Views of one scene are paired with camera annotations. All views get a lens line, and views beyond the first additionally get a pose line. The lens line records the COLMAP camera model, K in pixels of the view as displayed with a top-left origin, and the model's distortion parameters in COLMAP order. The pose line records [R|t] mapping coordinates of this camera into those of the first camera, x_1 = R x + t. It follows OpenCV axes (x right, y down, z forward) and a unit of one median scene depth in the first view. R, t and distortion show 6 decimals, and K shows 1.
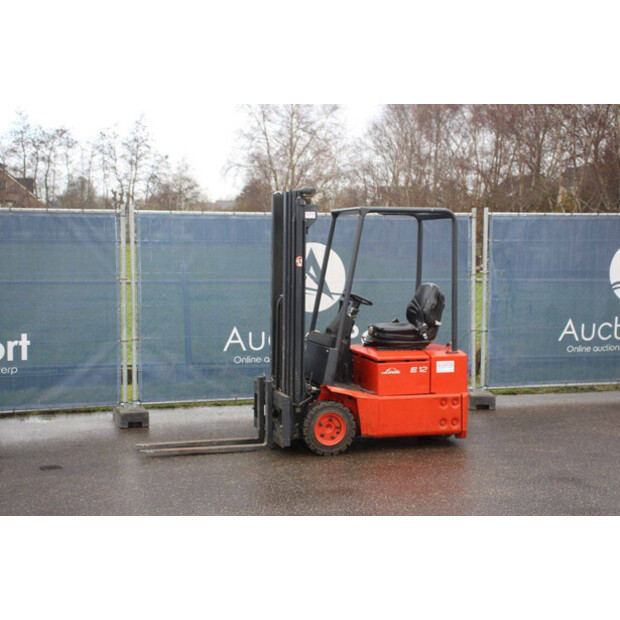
lens RADIAL K [[1020.1, 0, 310.7], [0, 1020.1, 315.9], [0, 0, 1]] dist [0.189756, 0.000000]
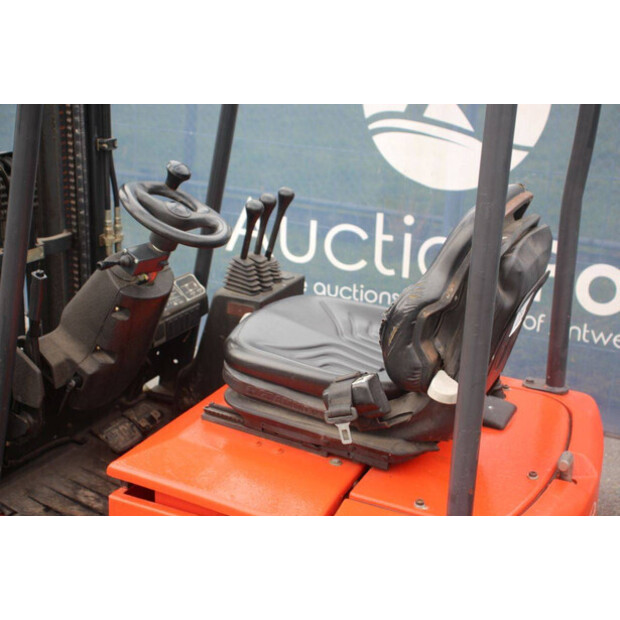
lens RADIAL K [[944.2, 0, 312.7], [0, 944.2, 314.4], [0, 0, 1]] dist [0.104589, 0.000000]
pose [[0.741896, 0.245038, -0.624137, 0.230384], [-0.082479, 0.957113, 0.277726, -0.062008], [0.665423, -0.154565, 0.730289, 0.851604]]
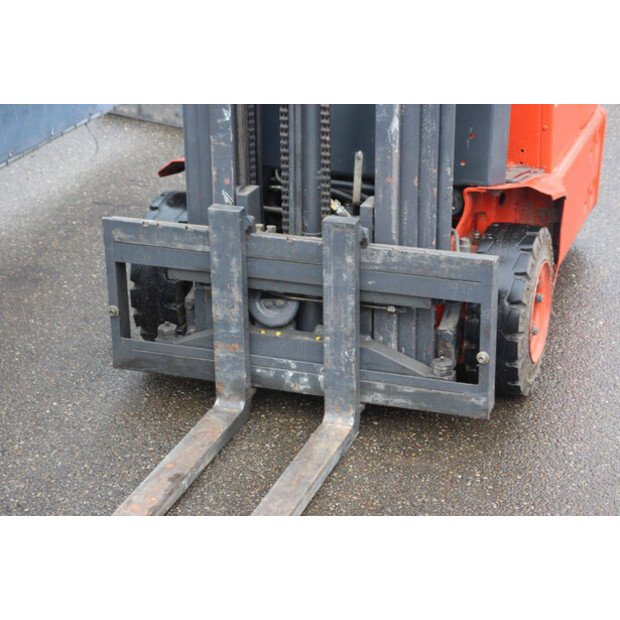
lens RADIAL K [[1472.1, 0, 310.1], [0, 1472.1, 314.6], [0, 0, 1]] dist [0.361687, 0.000000]
pose [[0.583390, -0.316387, 0.748034, -0.360322], [0.070321, 0.937224, 0.341563, -0.052482], [-0.809142, -0.146663, 0.569016, 0.757287]]
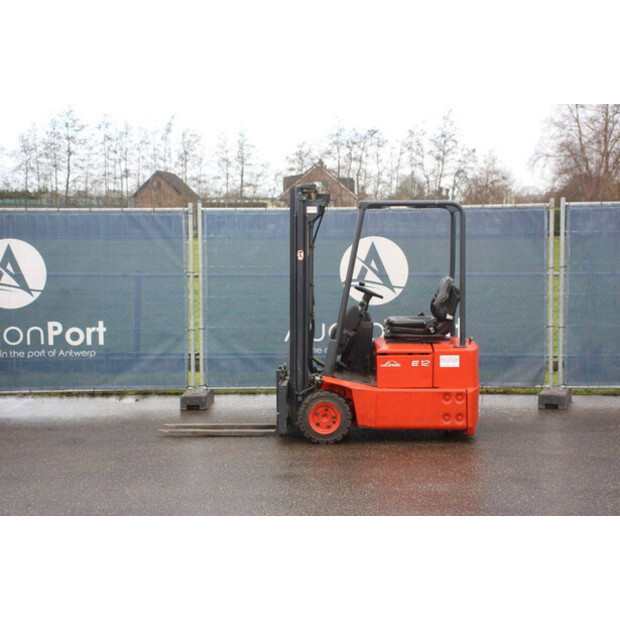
lens RADIAL K [[1020.1, 0, 311.0], [0, 1020.1, 313.9], [0, 0, 1]] dist [0.189756, 0.000000]
pose [[0.949381, 0.014059, -0.313811, 0.312699], [-0.012940, 0.999900, 0.005646, 0.000168], [0.313859, -0.001300, 0.949469, 0.020635]]
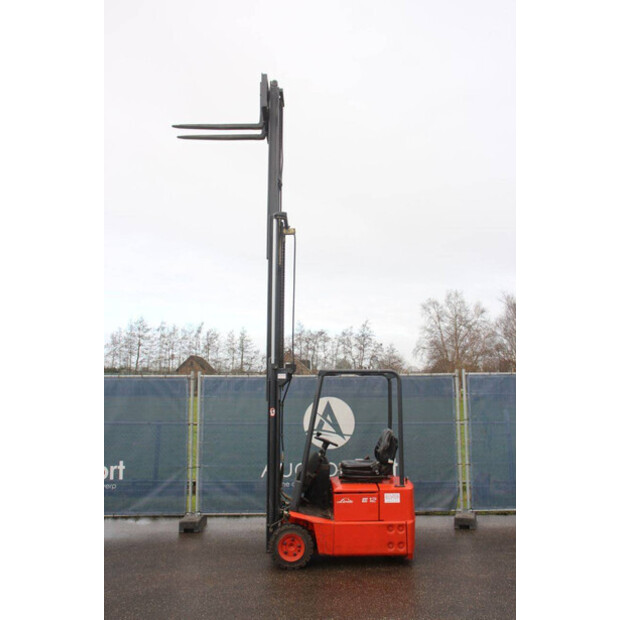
lens RADIAL K [[610.7, 0, 313.5], [0, 610.7, 307.0], [0, 0, 1]] dist [-0.054198, 0.000000]
pose [[0.963291, -0.046426, -0.264415, 0.242583], [-0.011288, 0.977058, -0.212675, -0.018360], [0.268222, 0.207852, 0.940667, 0.242455]]
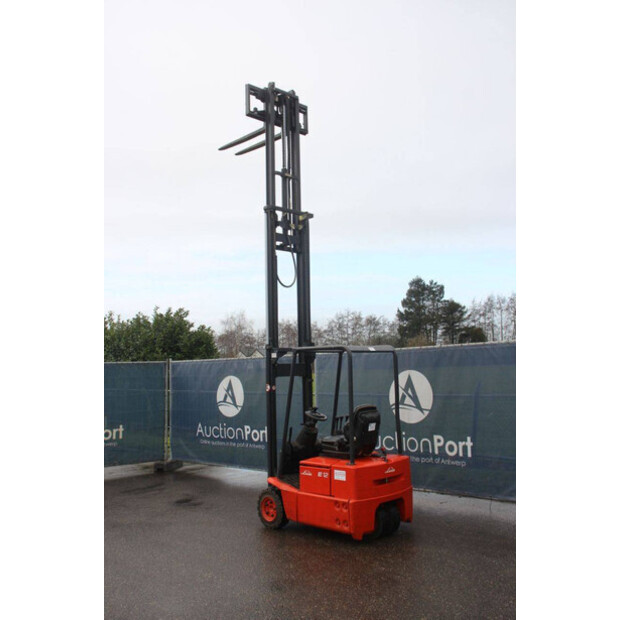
lens RADIAL K [[610.7, 0, 312.2], [0, 610.7, 315.3], [0, 0, 1]] dist [-0.054198, 0.000000]
pose [[0.472811, -0.098947, -0.875591, 0.762671], [-0.027395, 0.991544, -0.126843, -0.045824], [0.880738, 0.083959, 0.466103, 0.617604]]
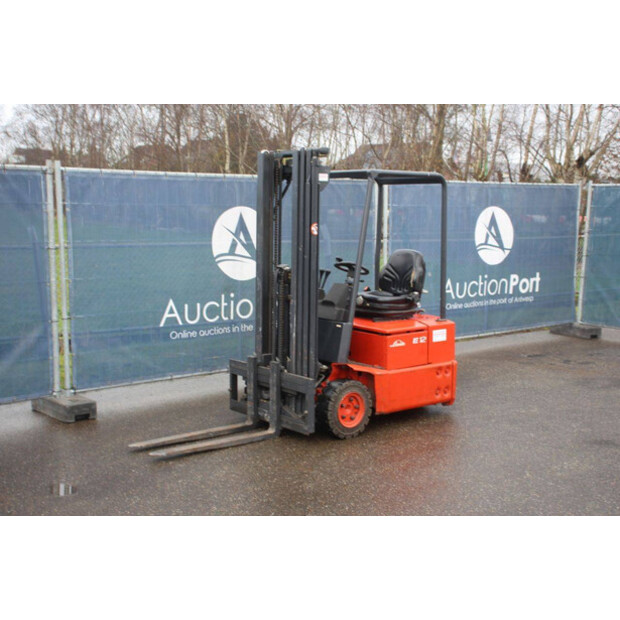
lens RADIAL K [[865.6, 0, 308.7], [0, 865.6, 309.2], [0, 0, 1]] dist [0.087597, 0.000000]
pose [[0.922541, -0.041024, 0.383713, -0.301495], [0.021515, 0.998255, 0.054999, -0.023776], [-0.385299, -0.042483, 0.921813, 0.281512]]
